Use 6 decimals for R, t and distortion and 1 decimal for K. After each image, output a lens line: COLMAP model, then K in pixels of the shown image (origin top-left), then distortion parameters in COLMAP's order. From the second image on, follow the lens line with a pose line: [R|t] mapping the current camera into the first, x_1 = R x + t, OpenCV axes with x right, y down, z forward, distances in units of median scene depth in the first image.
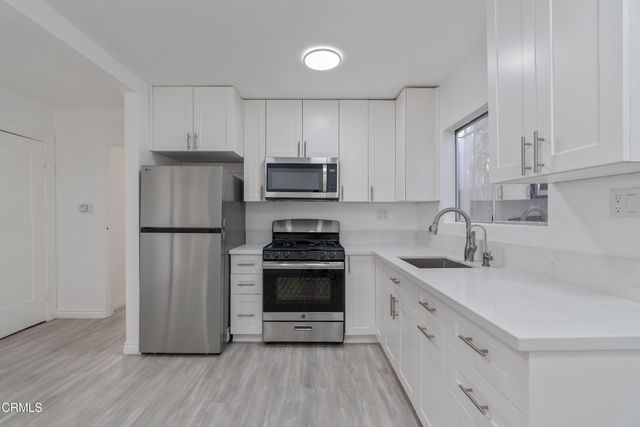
lens RADIAL K [[286.6, 0, 317.6], [0, 286.6, 212.1], [0, 0, 1]] dist [-0.001703, 0.000206]
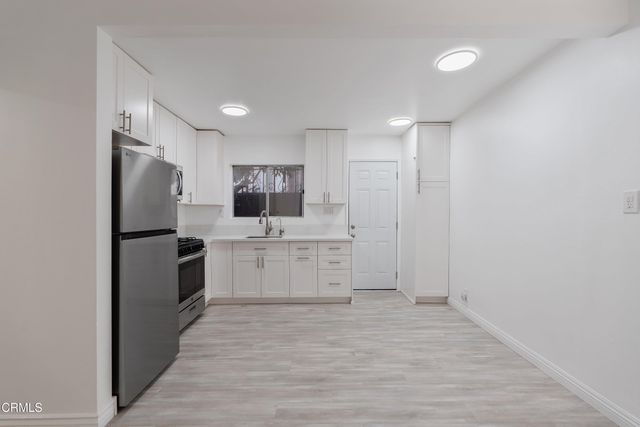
lens RADIAL K [[286.6, 0, 318.5], [0, 286.6, 214.8], [0, 0, 1]] dist [-0.001703, 0.000206]
pose [[-0.004569, -0.007656, 0.999960, -1.614874], [-0.004024, 0.999963, 0.007637, -0.000785], [-0.999981, -0.003989, -0.004600, 0.621739]]
